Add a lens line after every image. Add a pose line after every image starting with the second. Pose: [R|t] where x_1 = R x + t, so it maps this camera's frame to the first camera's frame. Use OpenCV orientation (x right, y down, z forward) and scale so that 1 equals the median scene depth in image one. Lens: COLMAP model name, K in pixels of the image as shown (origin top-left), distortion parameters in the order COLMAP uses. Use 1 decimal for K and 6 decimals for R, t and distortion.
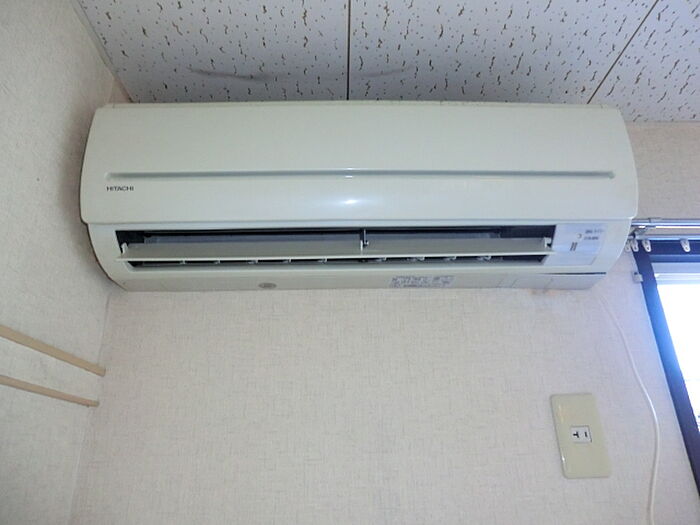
lens RADIAL K [[501.8, 0, 351.4], [0, 501.8, 259.9], [0, 0, 1]] dist [-0.089341, 0.096012]
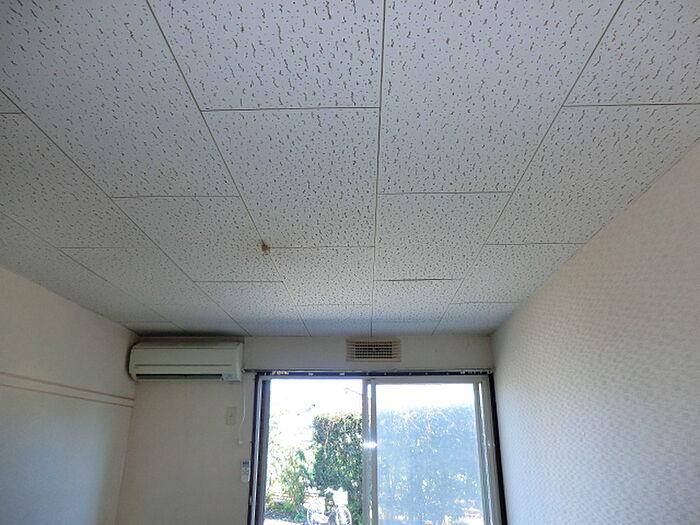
lens RADIAL K [[501.8, 0, 351.4], [0, 501.8, 259.9], [0, 0, 1]] dist [-0.089341, 0.096012]
pose [[0.998642, 0.001929, -0.052059, 1.950148], [-0.000091, 0.999377, 0.035290, -1.375451], [0.052095, -0.035237, 0.998020, -3.817330]]
